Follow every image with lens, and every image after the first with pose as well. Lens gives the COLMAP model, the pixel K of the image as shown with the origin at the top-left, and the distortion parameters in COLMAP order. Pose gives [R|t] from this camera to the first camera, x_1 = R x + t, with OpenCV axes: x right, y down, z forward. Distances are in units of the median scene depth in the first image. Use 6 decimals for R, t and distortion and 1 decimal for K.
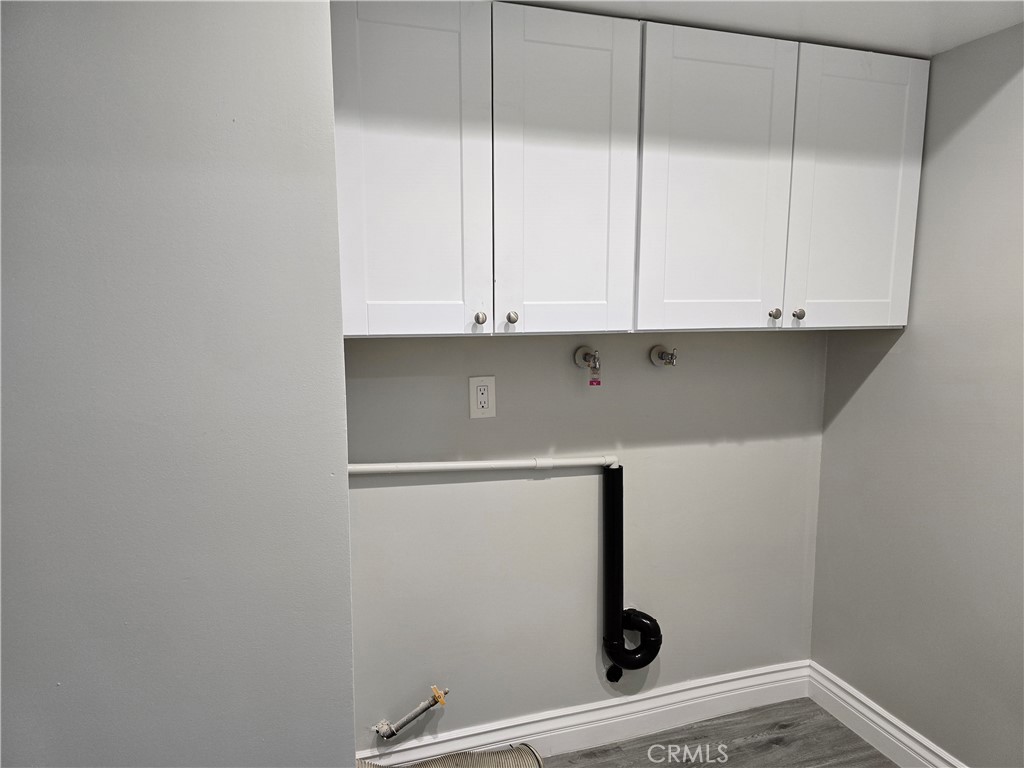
lens RADIAL K [[687.3, 0, 512.0], [0, 687.3, 384.0], [0, 0, 1]] dist [0.078798, -0.069487]
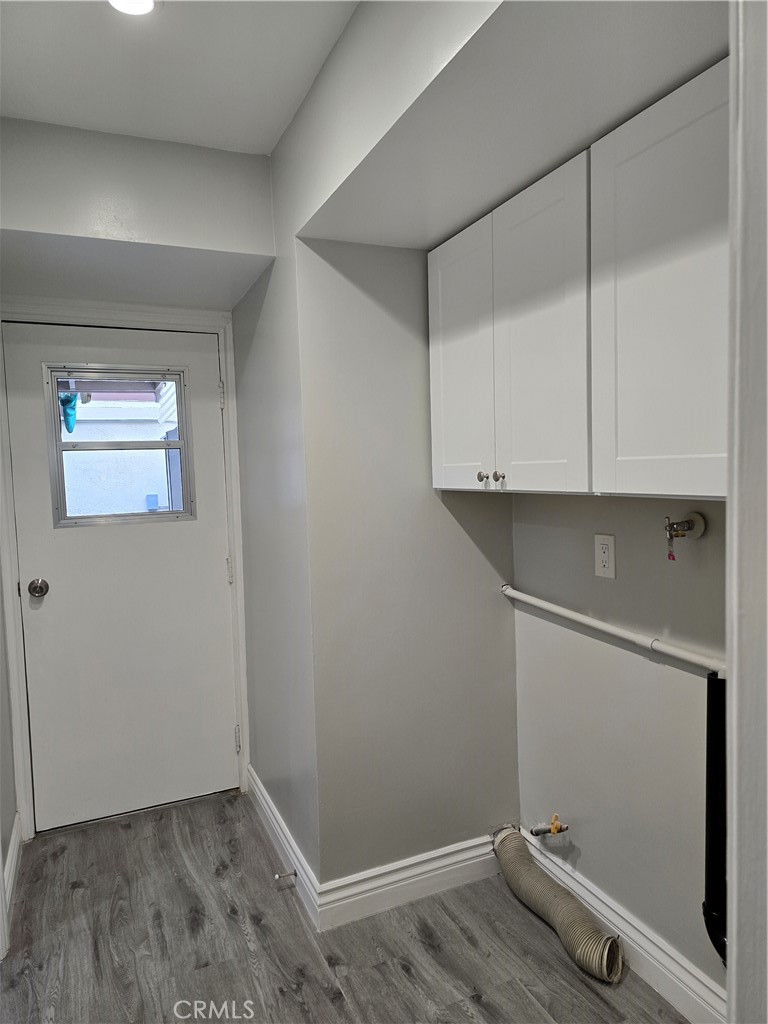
lens RADIAL K [[696.4, 0, 384.0], [0, 696.4, 512.0], [0, 0, 1]] dist [-0.004984, -0.001021]
pose [[0.118871, 0.069946, -0.990443, 0.894665], [-0.091943, 0.994005, 0.059163, -0.072453], [0.988644, 0.084032, 0.124589, 0.563567]]
